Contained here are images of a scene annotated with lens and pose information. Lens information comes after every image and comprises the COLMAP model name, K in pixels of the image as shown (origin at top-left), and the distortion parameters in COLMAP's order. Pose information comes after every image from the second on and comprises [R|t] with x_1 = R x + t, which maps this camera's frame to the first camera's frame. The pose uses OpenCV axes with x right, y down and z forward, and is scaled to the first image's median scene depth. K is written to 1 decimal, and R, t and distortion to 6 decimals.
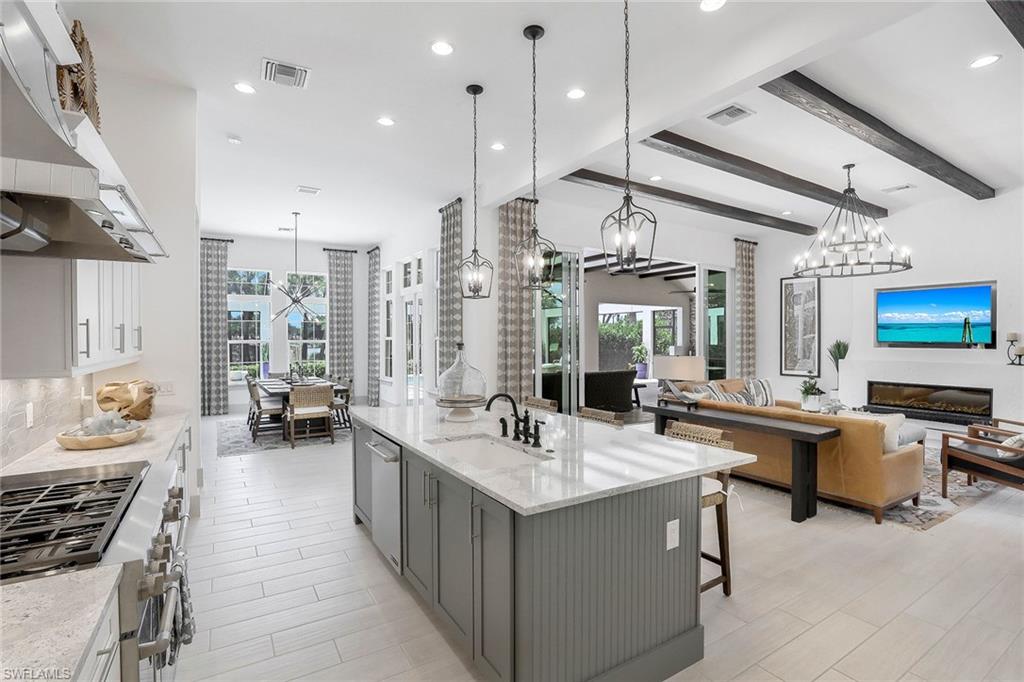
lens RADIAL K [[483.2, 0, 506.4], [0, 483.2, 339.4], [0, 0, 1]] dist [-0.012124, 0.001820]
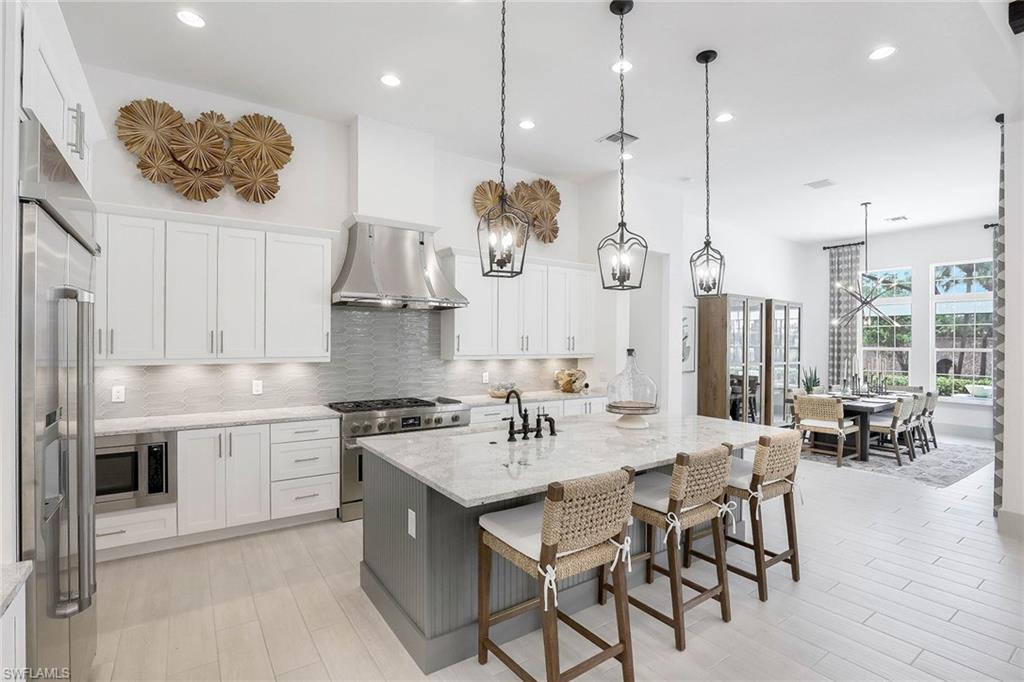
lens RADIAL K [[483.2, 0, 518.2], [0, 483.2, 342.3], [0, 0, 1]] dist [-0.012124, 0.001820]
pose [[0.080382, 0.005668, -0.996748, 0.297913], [-0.012009, 0.999917, 0.004717, -0.004032], [0.996692, 0.011591, 0.080444, 0.228386]]
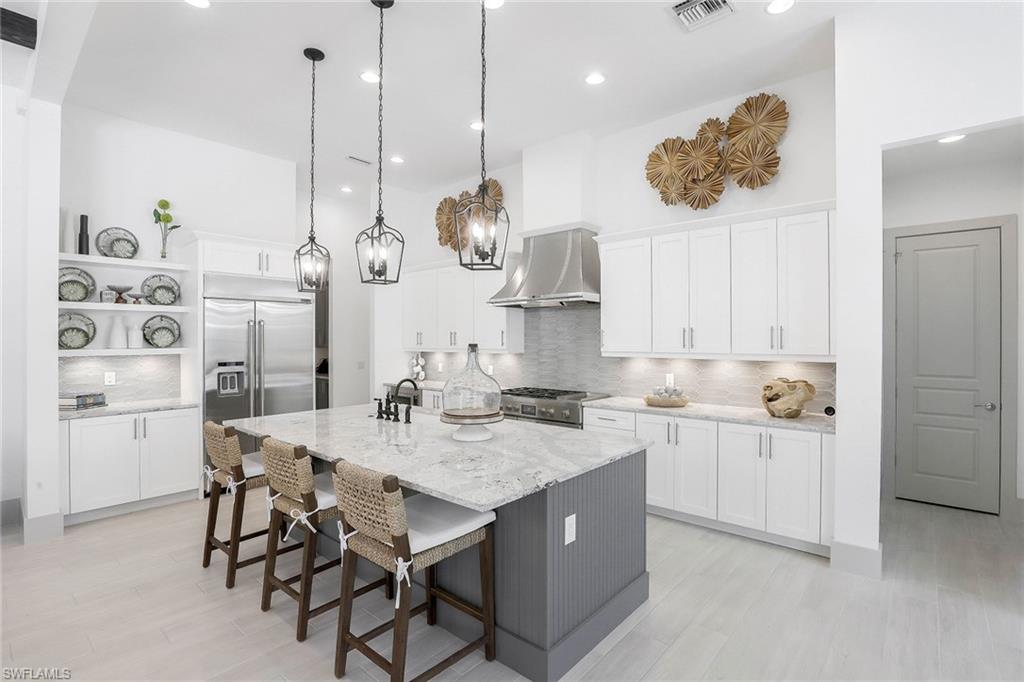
lens RADIAL K [[483.2, 0, 515.4], [0, 483.2, 335.6], [0, 0, 1]] dist [-0.012124, 0.001820]
pose [[-0.943335, 0.003869, -0.331820, 0.037728], [0.003276, 0.999992, 0.002347, -0.003909], [0.331827, 0.001127, -0.943340, 0.603369]]
